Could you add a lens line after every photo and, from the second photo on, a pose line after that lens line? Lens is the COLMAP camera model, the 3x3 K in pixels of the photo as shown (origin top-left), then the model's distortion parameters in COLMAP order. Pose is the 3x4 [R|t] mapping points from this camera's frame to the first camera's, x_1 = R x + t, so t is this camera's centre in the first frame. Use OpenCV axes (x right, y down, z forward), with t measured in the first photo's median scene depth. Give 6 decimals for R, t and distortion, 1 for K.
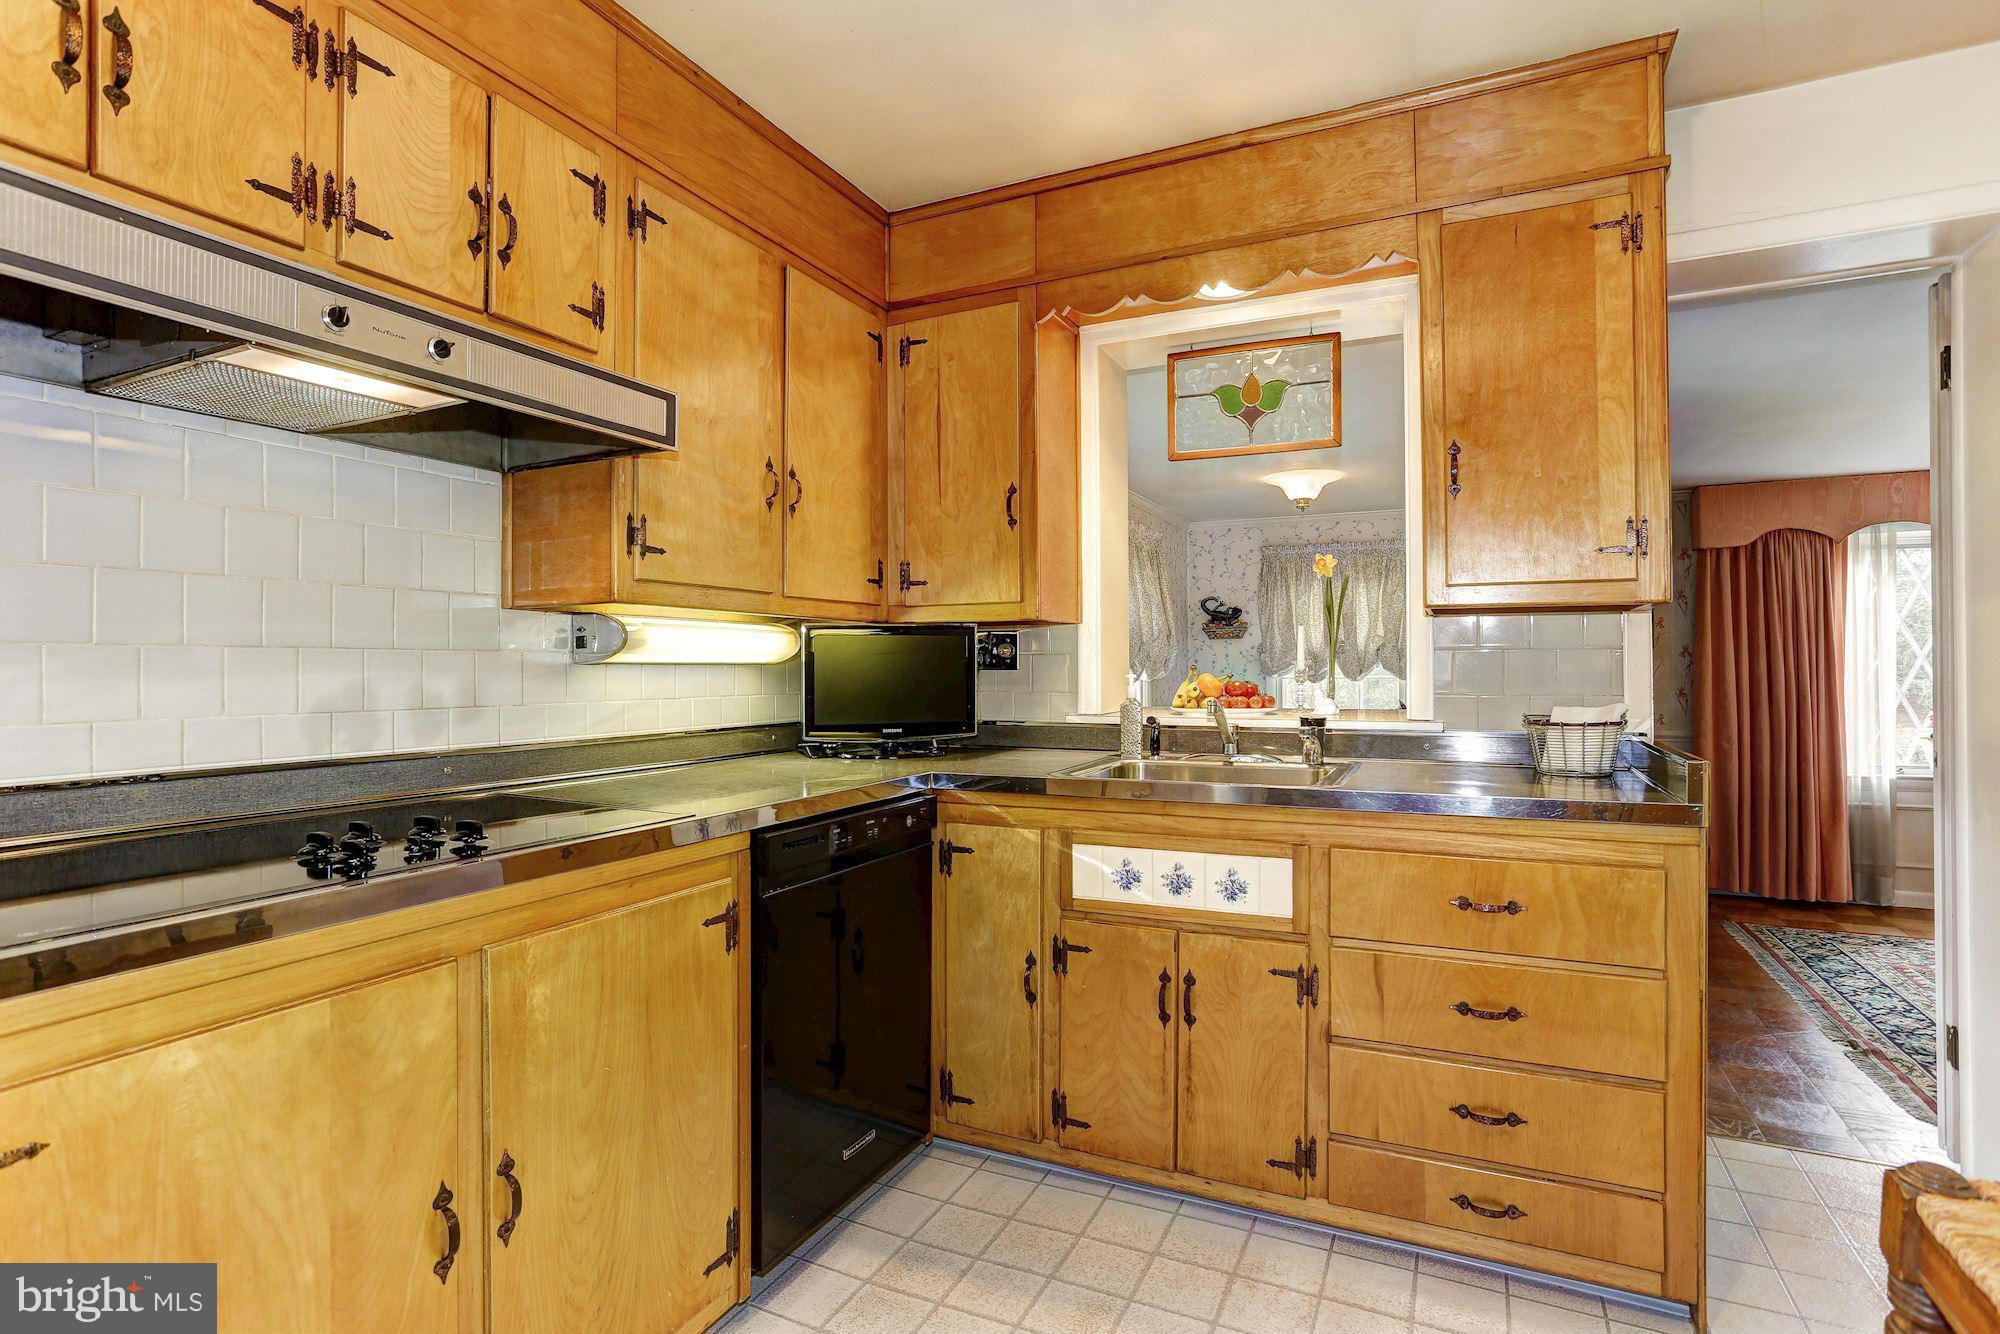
lens RADIAL K [[987.7, 0, 990.2], [0, 987.7, 662.9], [0, 0, 1]] dist [-0.068042, 0.036440]
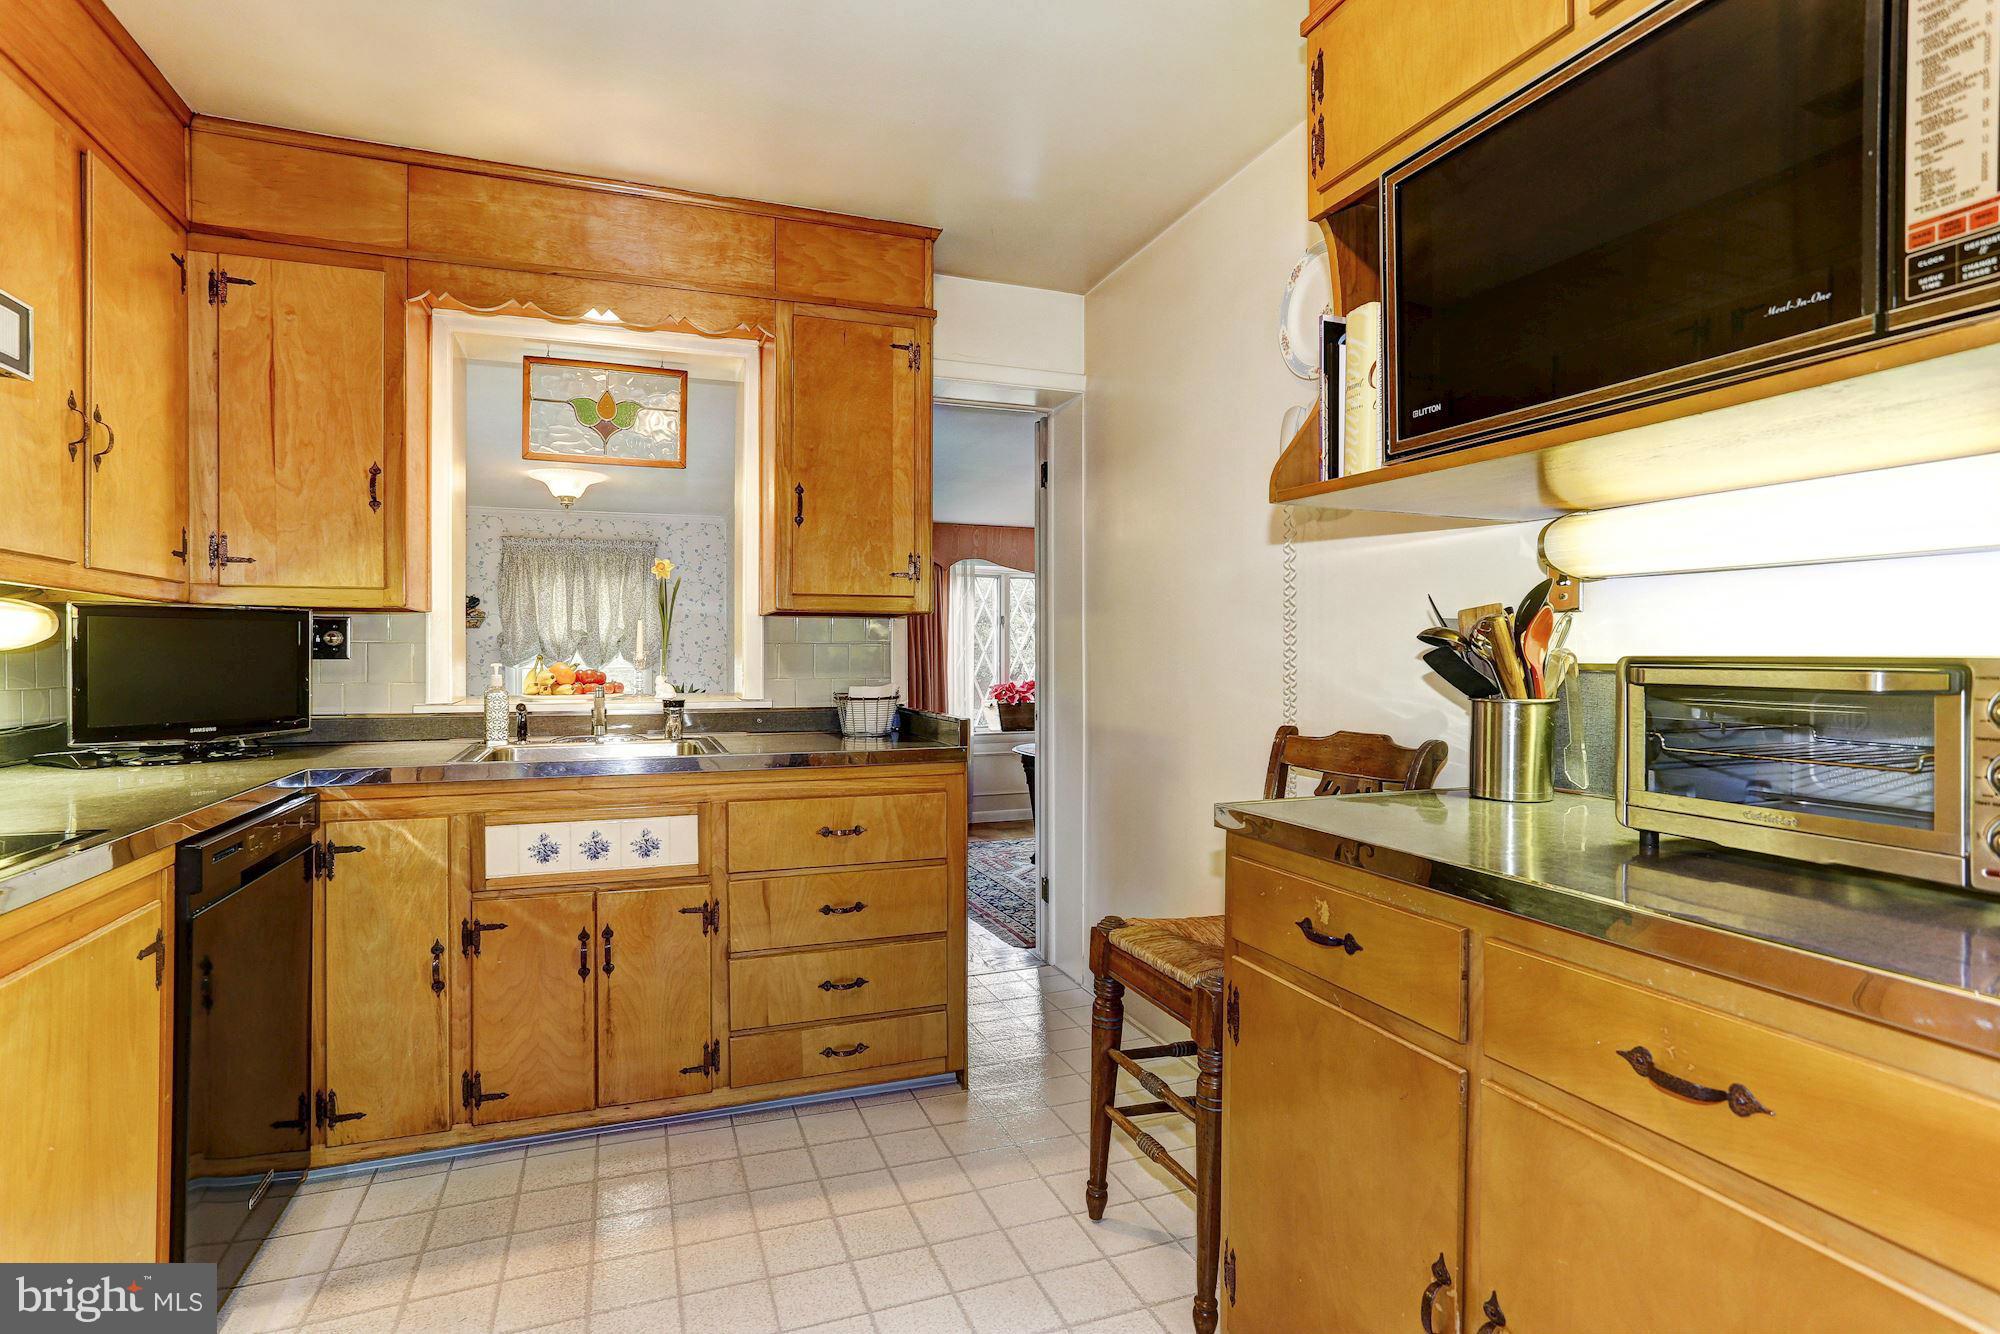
lens RADIAL K [[987.7, 0, 990.2], [0, 987.7, 662.9], [0, 0, 1]] dist [-0.068042, 0.036440]
pose [[0.680718, -0.001285, 0.732545, -0.291005], [-0.004821, 0.999969, 0.006235, 0.002408], [-0.732530, -0.007776, 0.680691, -0.078838]]
